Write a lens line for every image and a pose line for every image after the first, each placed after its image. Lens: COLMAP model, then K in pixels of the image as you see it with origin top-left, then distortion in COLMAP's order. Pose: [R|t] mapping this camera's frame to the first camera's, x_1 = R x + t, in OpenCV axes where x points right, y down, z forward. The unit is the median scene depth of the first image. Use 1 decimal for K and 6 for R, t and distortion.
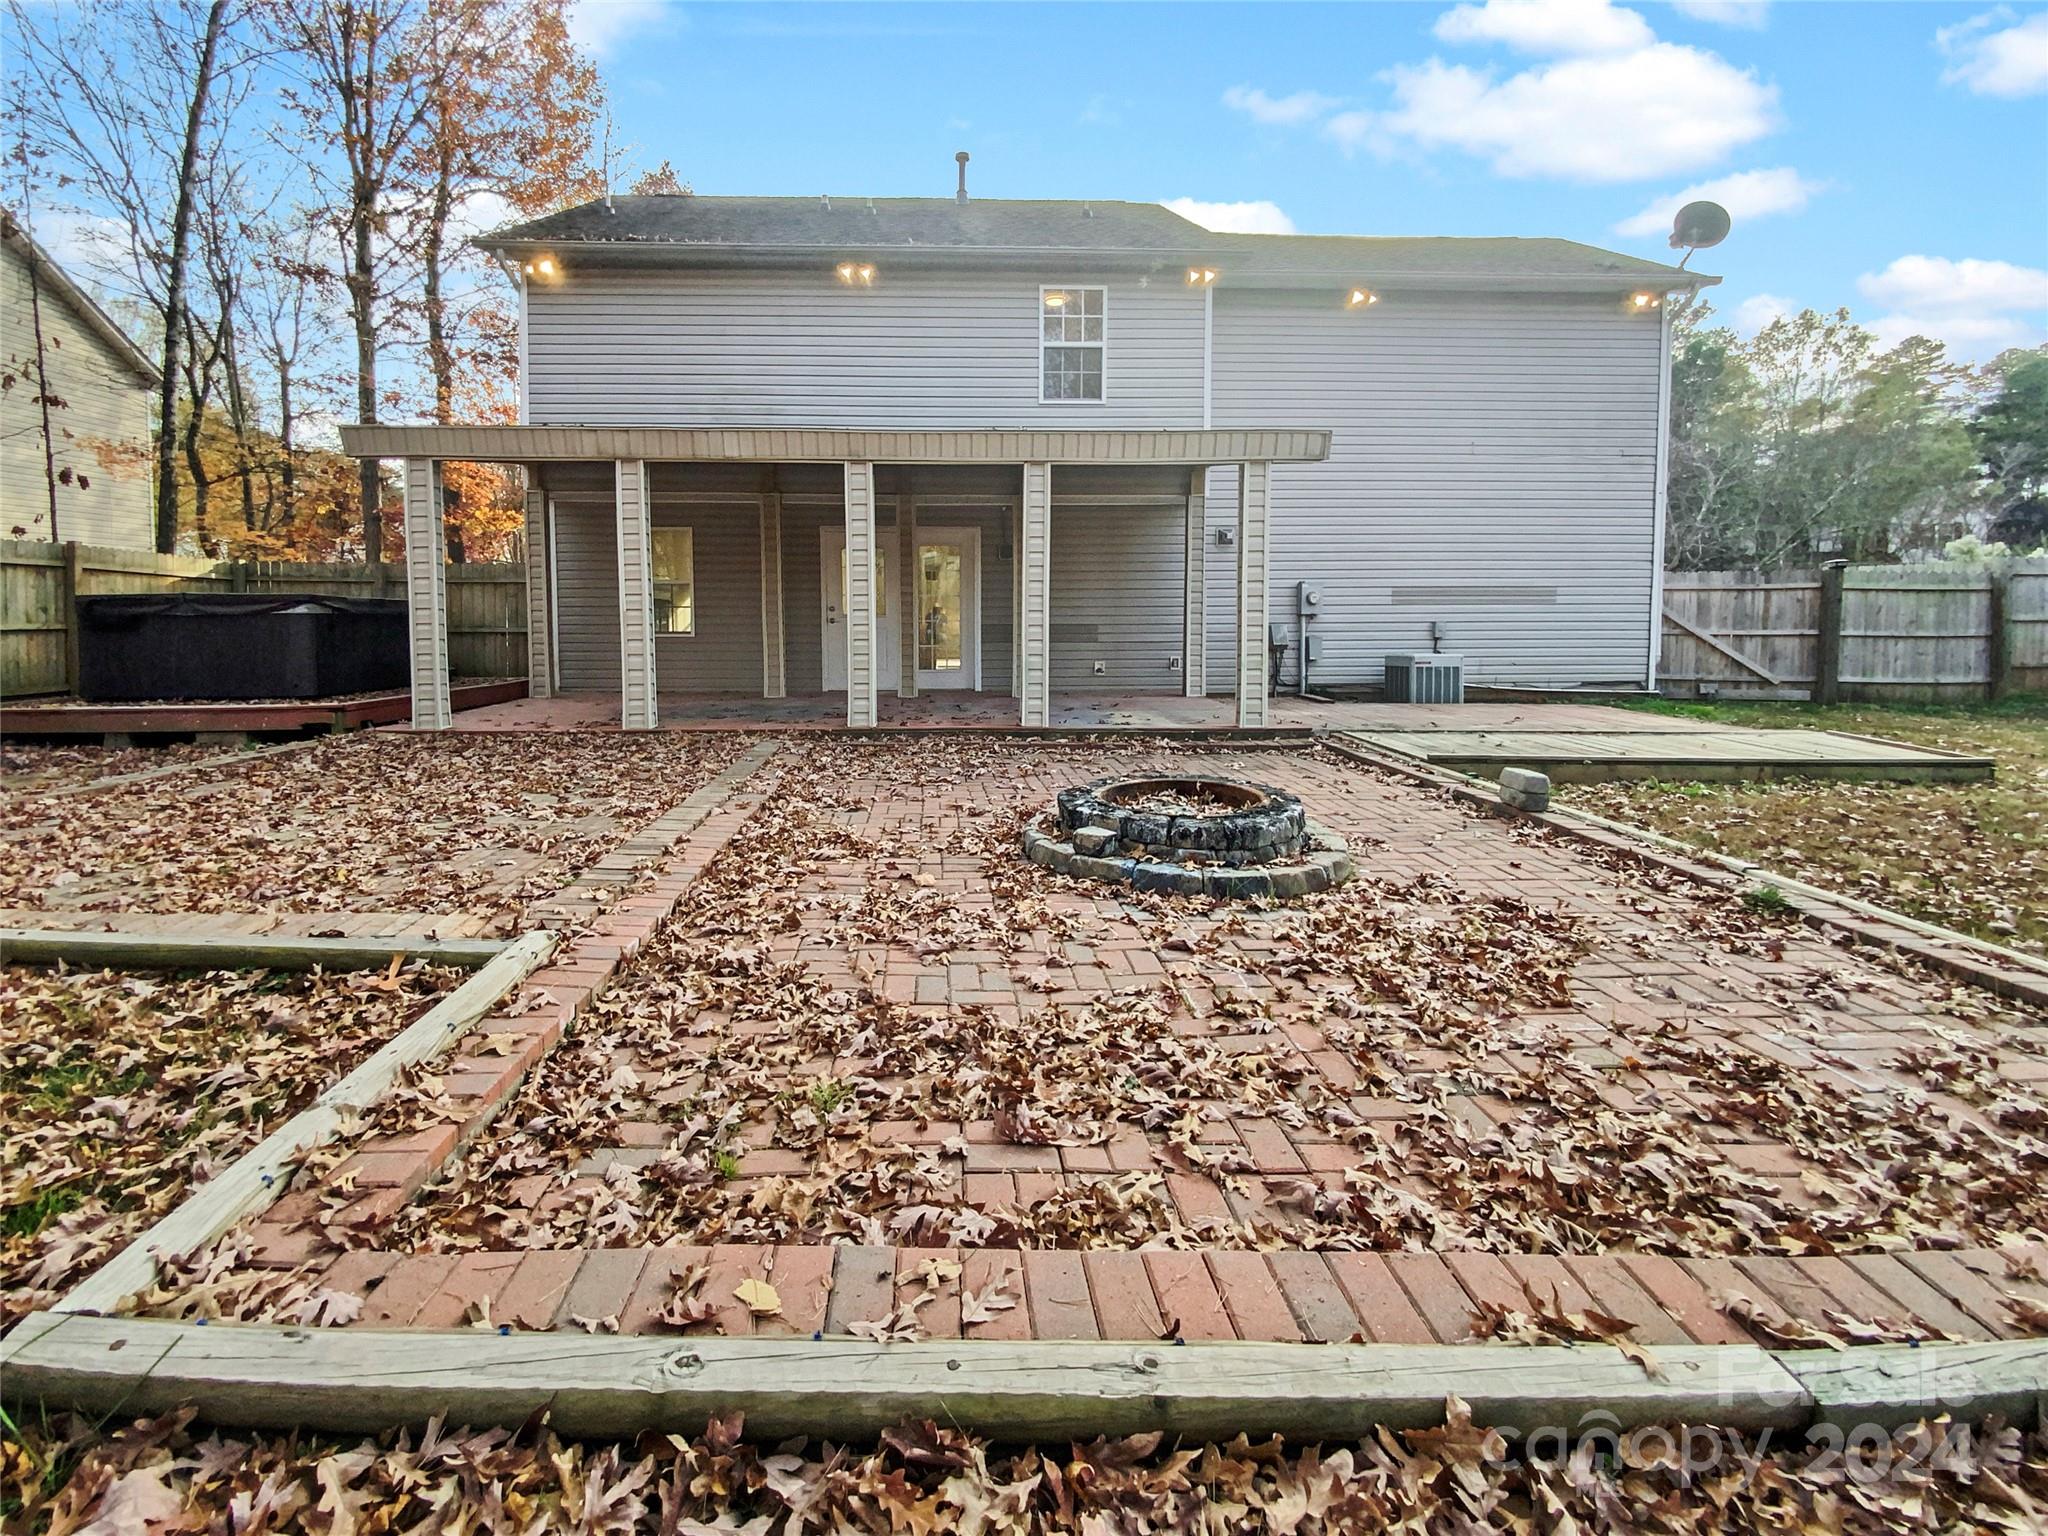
lens RADIAL K [[1406.7, 0, 1024.0], [0, 1406.7, 768.0], [0, 0, 1]] dist [0.028324, -0.132652]
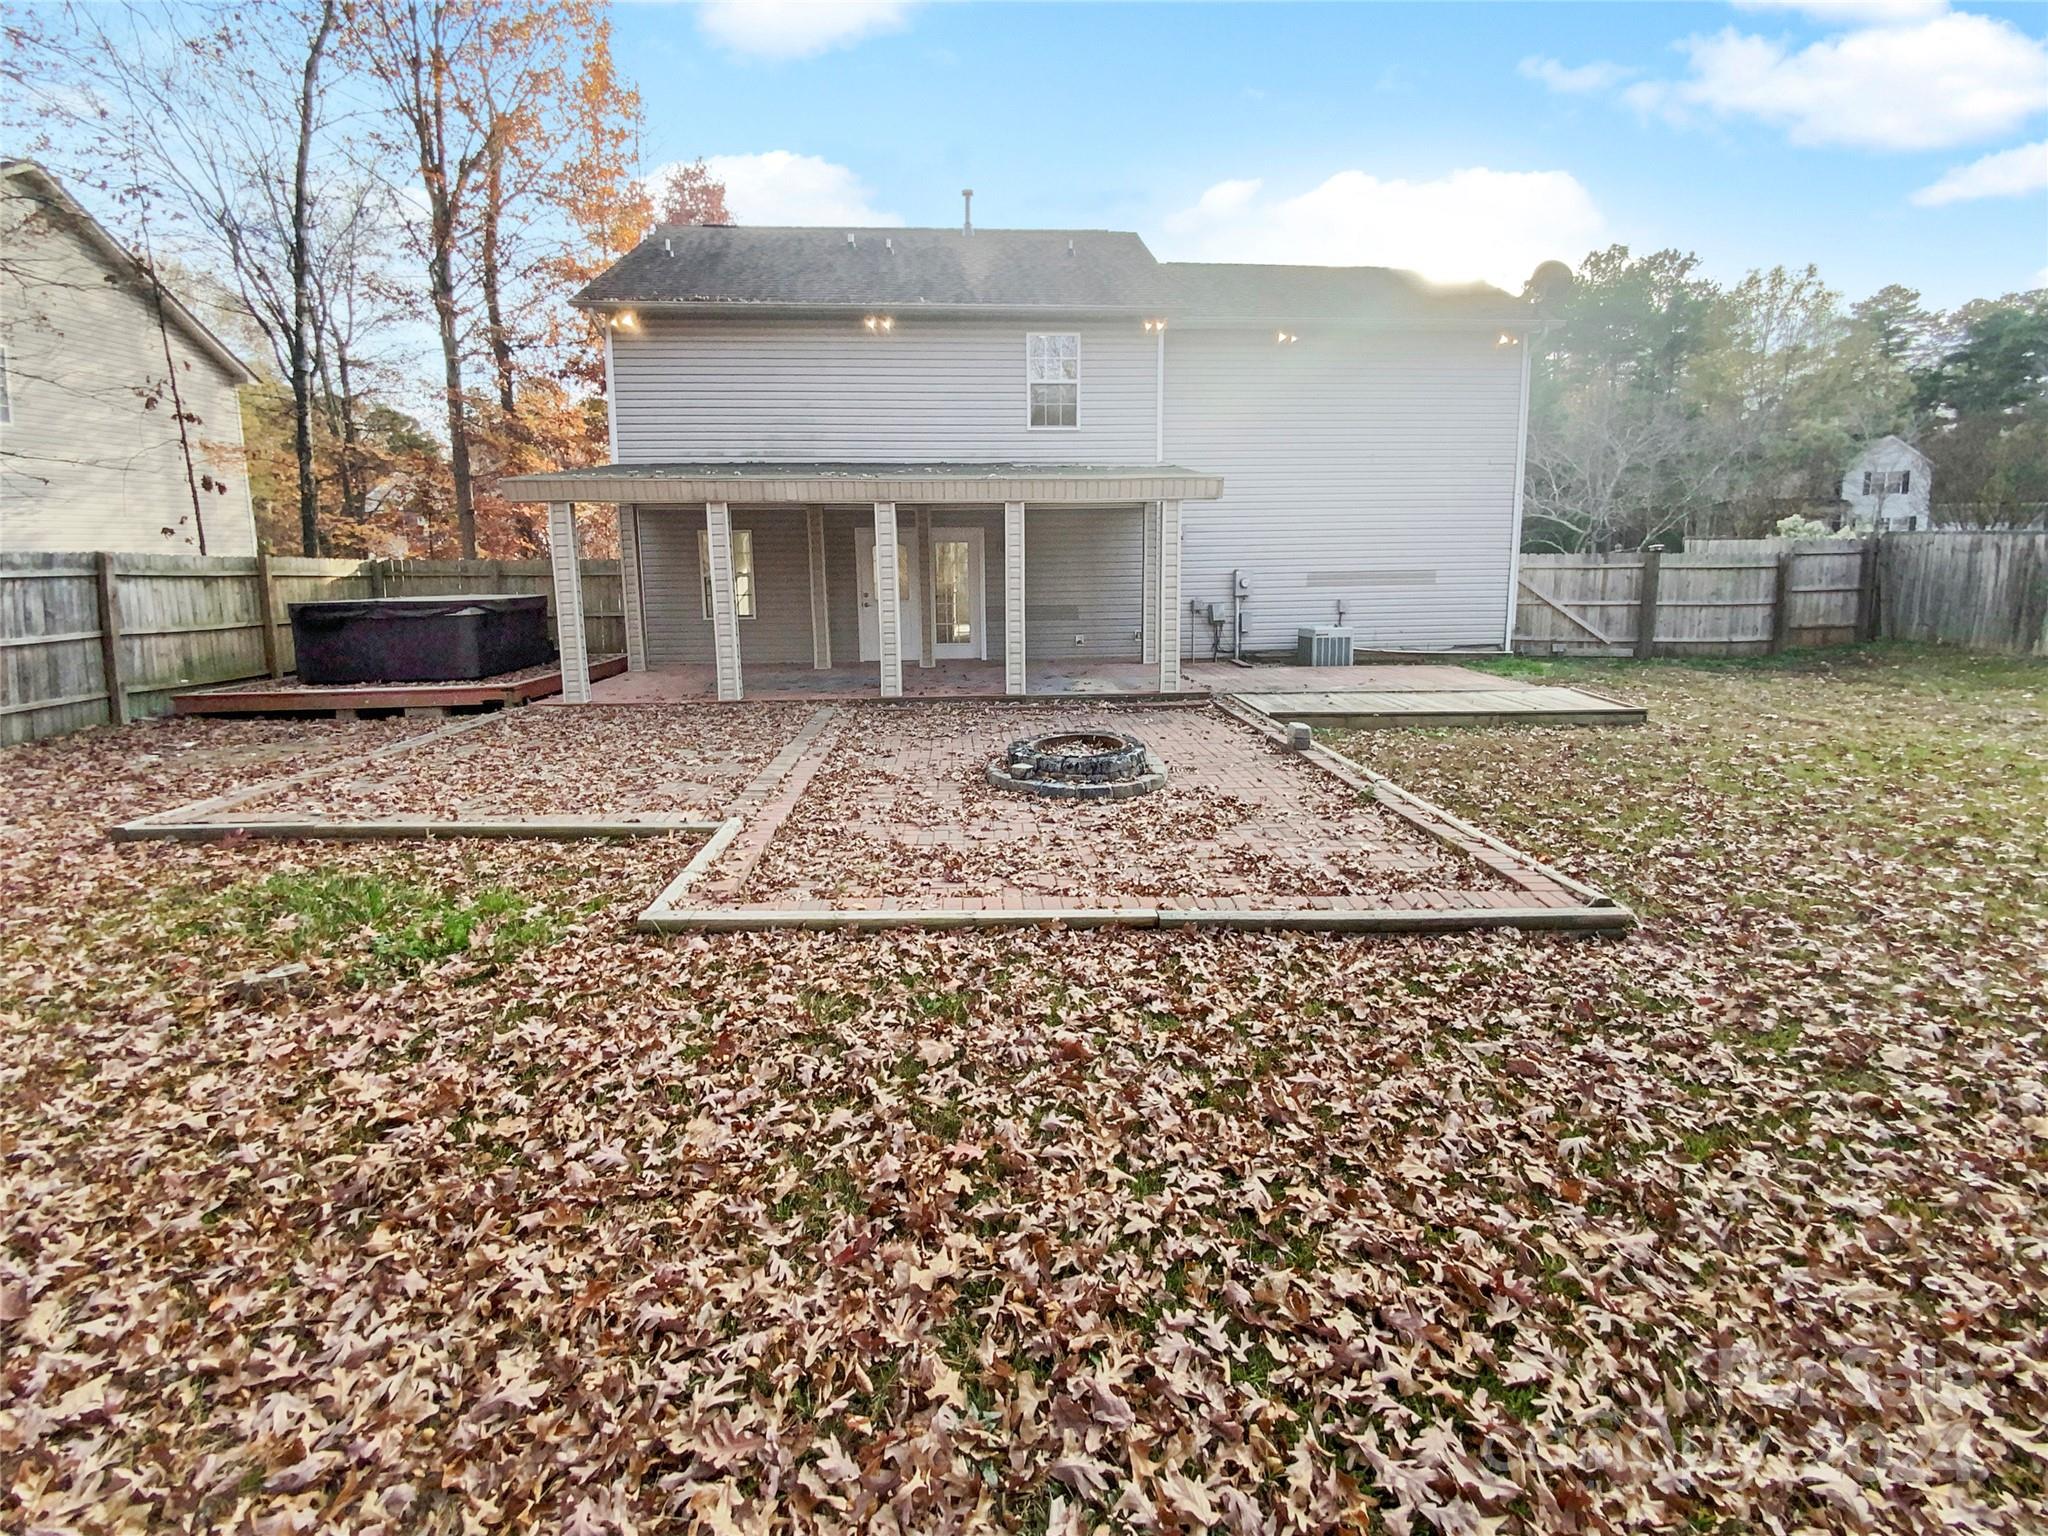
lens RADIAL K [[1406.7, 0, 1024.0], [0, 1406.7, 768.0], [0, 0, 1]] dist [0.028324, -0.132652]
pose [[0.999558, -0.017711, -0.023865, 0.043045], [0.018653, 0.999033, 0.039825, -0.010236], [0.023136, -0.040252, 0.998922, -0.350600]]
